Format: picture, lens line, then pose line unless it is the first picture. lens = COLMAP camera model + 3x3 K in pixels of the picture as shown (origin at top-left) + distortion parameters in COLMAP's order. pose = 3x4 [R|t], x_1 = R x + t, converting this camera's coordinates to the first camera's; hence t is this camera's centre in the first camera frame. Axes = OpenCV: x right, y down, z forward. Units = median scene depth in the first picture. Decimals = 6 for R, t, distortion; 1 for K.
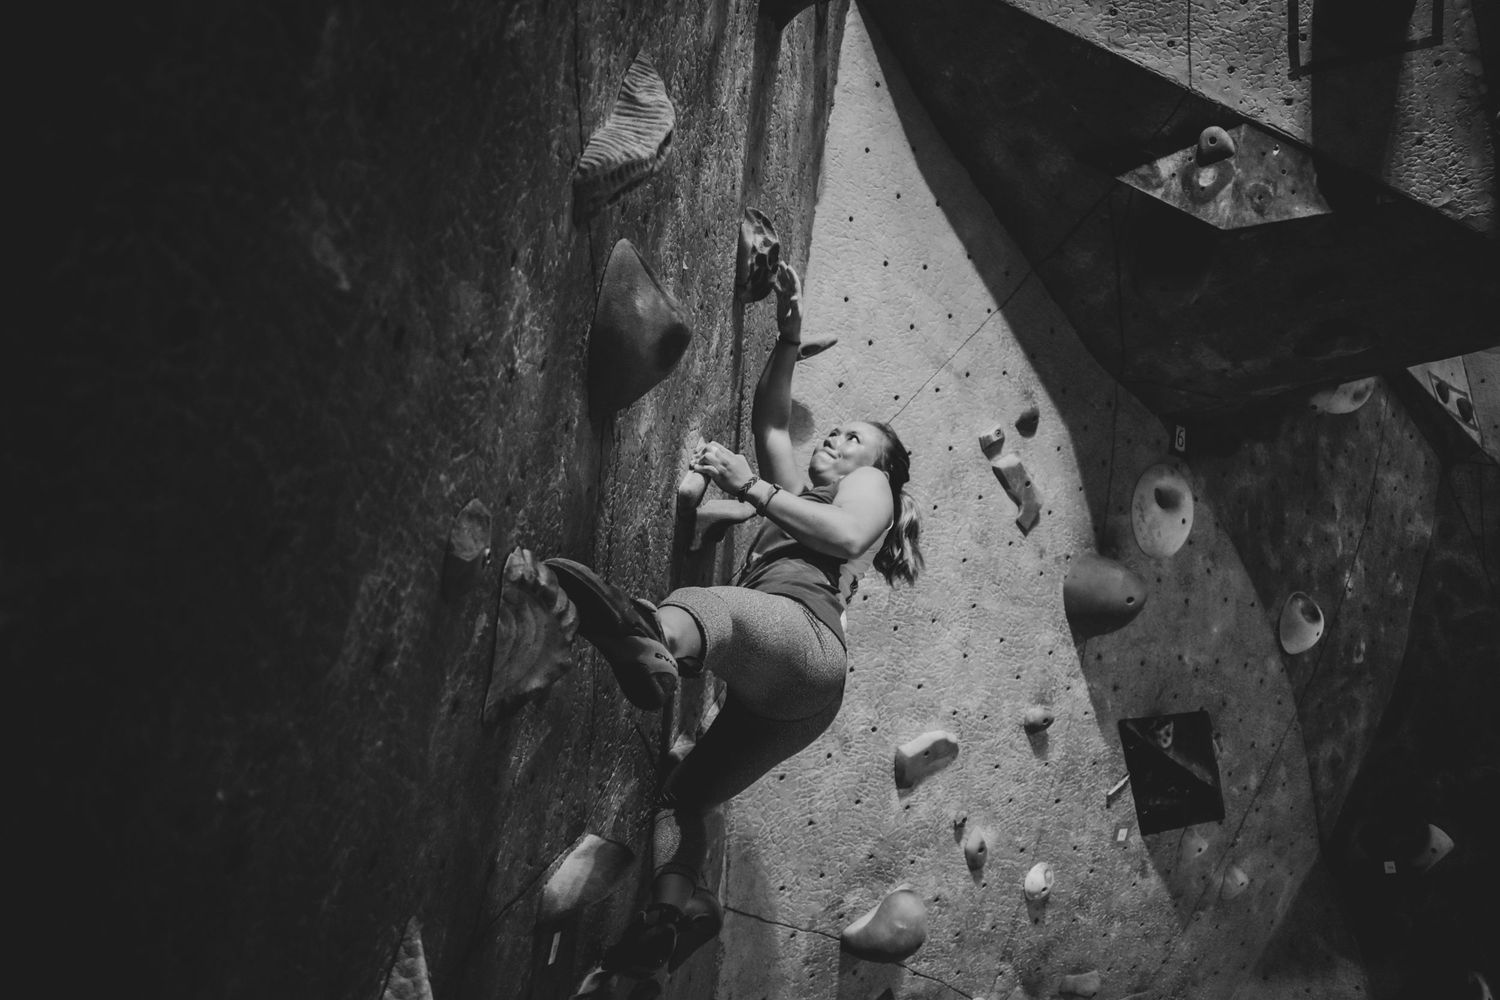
lens RADIAL K [[1153.1, 0, 748.4], [0, 1153.1, 499.3], [0, 0, 1]] dist [-0.097433, 0.016750]
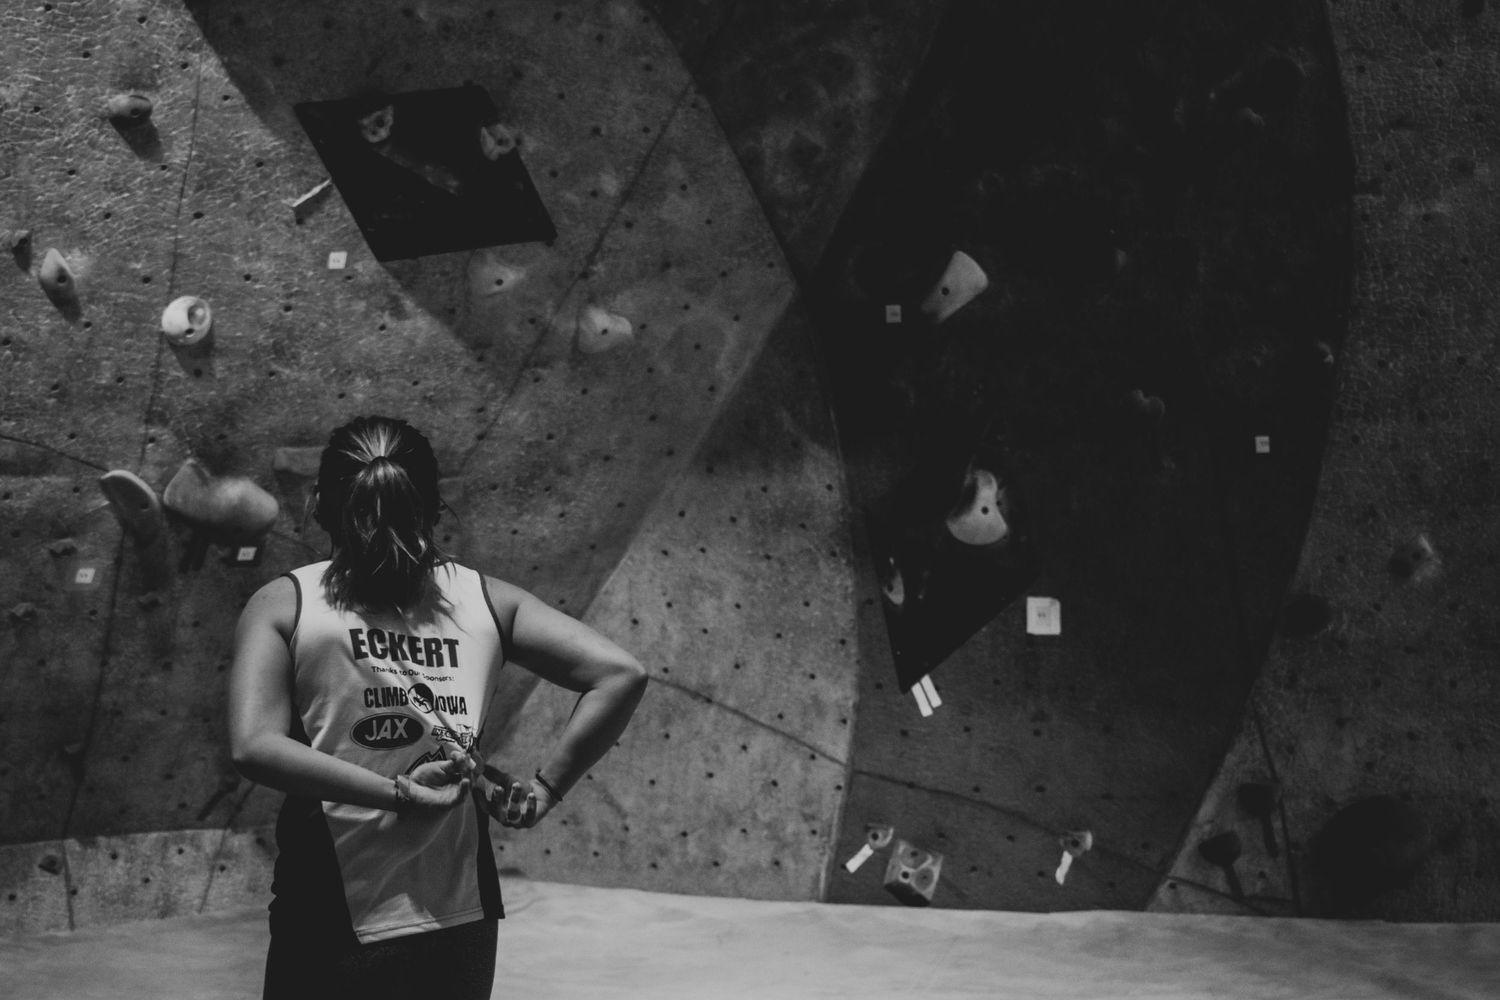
lens RADIAL K [[3041.6, 0, 738.0], [0, 3041.6, 508.0], [0, 0, 1]] dist [0.051105, 0.000000]
pose [[0.999165, 0.000411, -0.040862, 0.763395], [0.014913, 0.927310, 0.373997, -0.316456], [0.038045, -0.374294, 0.926529, -0.960323]]
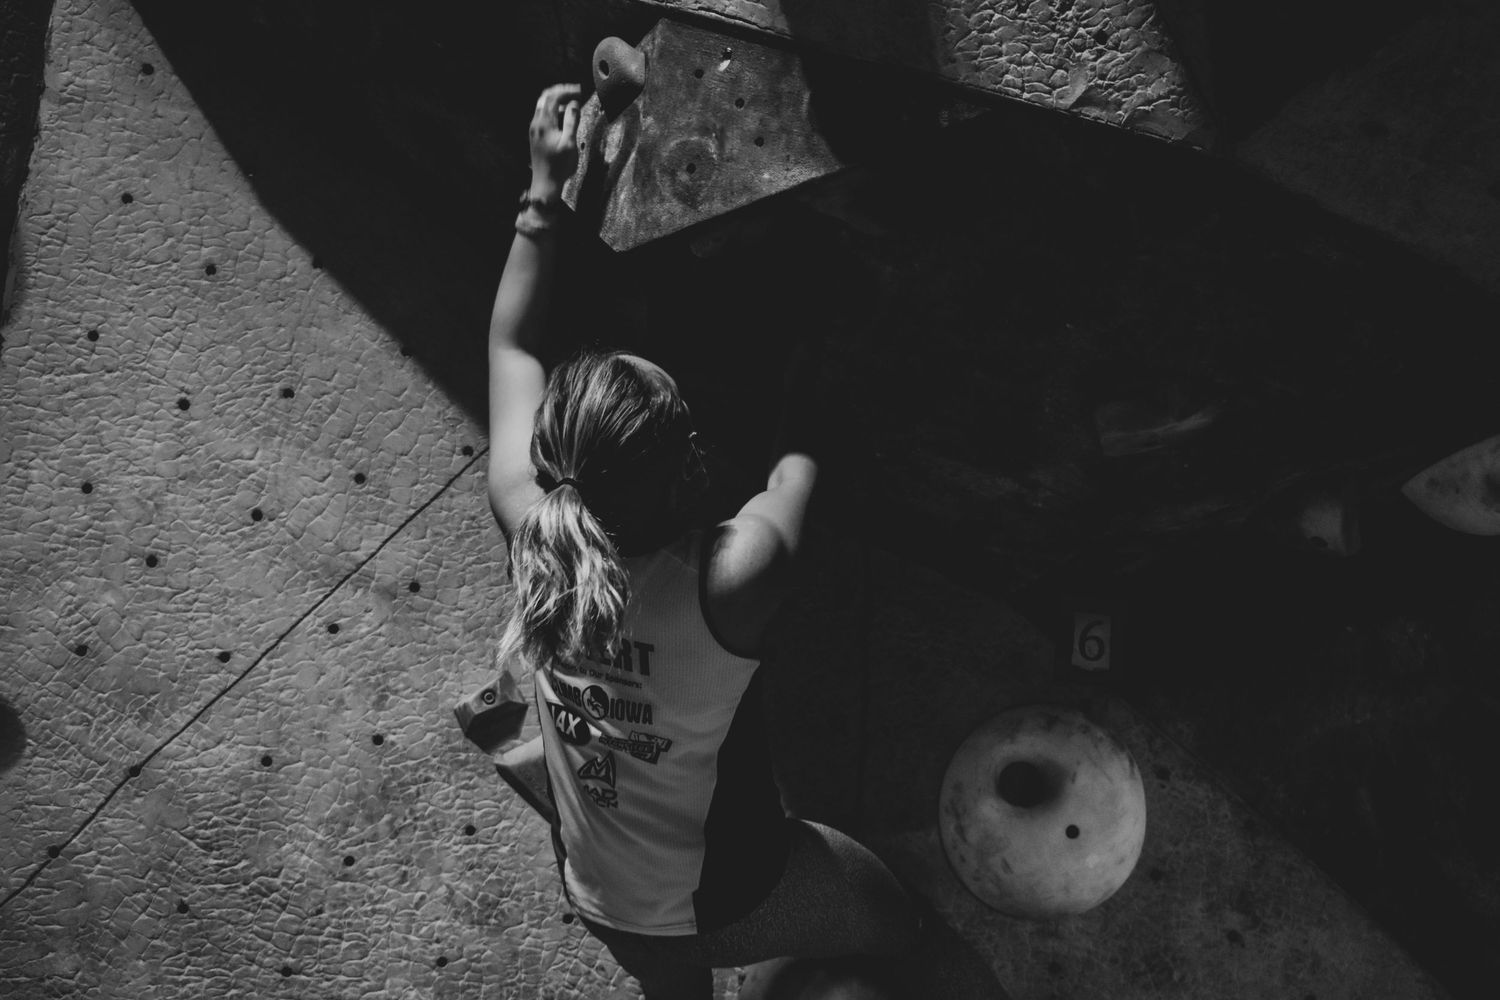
lens RADIAL K [[2615.1, 0, 751.9], [0, 2615.1, 504.9], [0, 0, 1]] dist [-0.018232, 0.000000]
pose [[0.913451, -0.124051, -0.387580, 0.756121], [0.085777, 0.989701, -0.114609, -0.000978], [0.397806, 0.071444, 0.914684, 0.014646]]
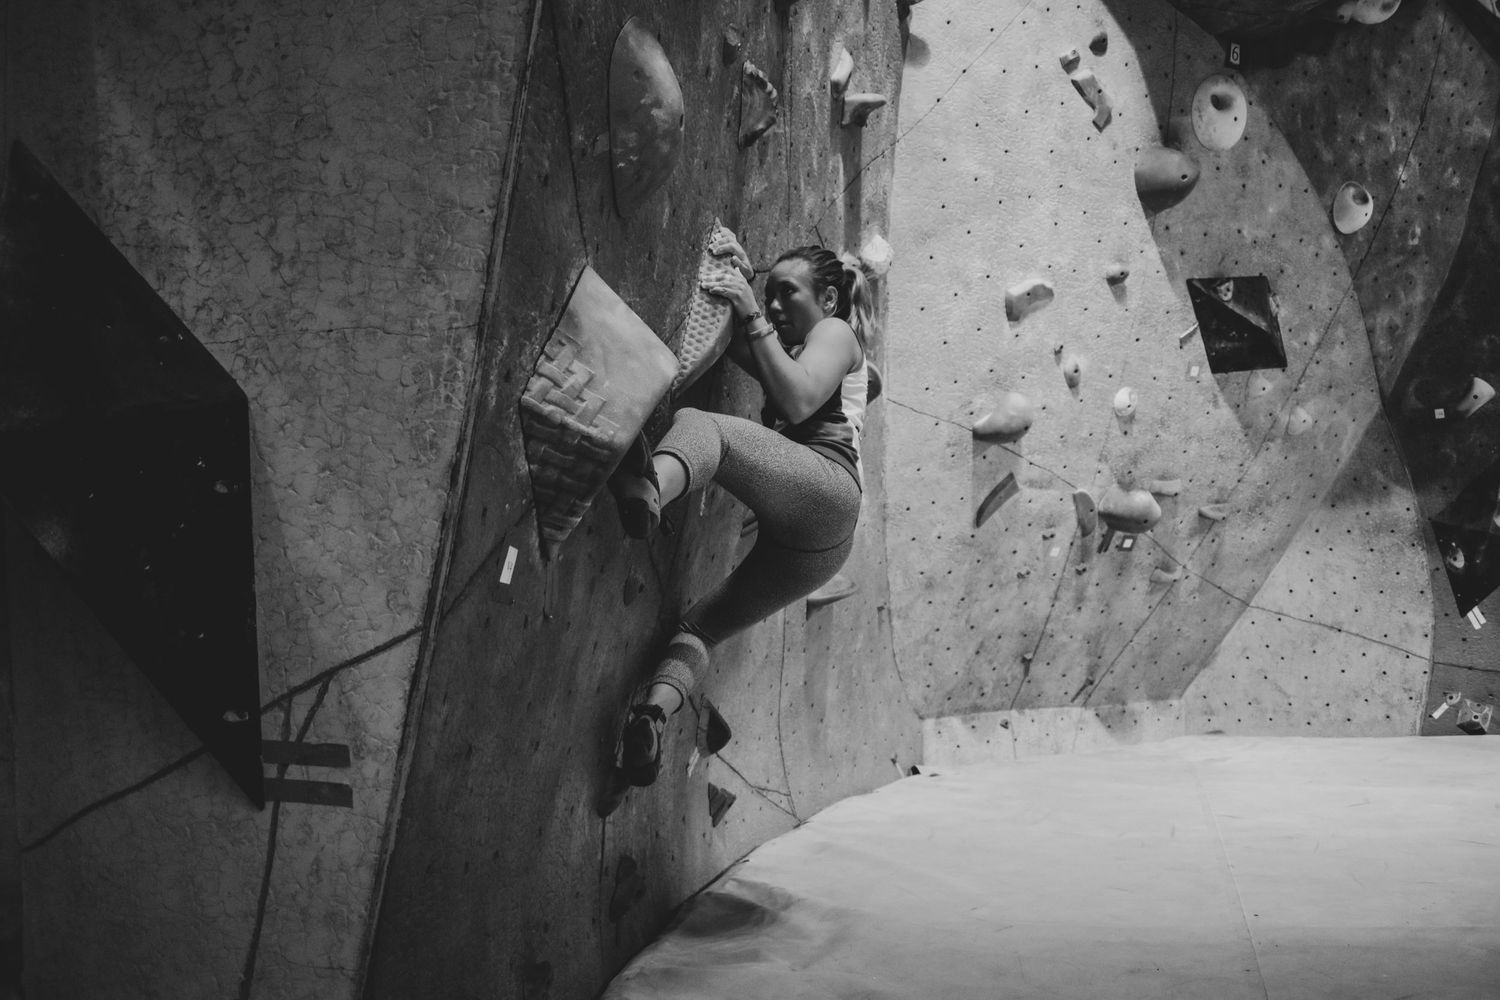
lens RADIAL K [[1153.1, 0, 755.7], [0, 1153.1, 496.7], [0, 0, 1]] dist [-0.097433, 0.016750]
pose [[0.985338, -0.043874, -0.164878, 0.045717], [0.079514, 0.973096, 0.216245, 0.130364], [0.150955, -0.226185, 0.962317, -0.433015]]
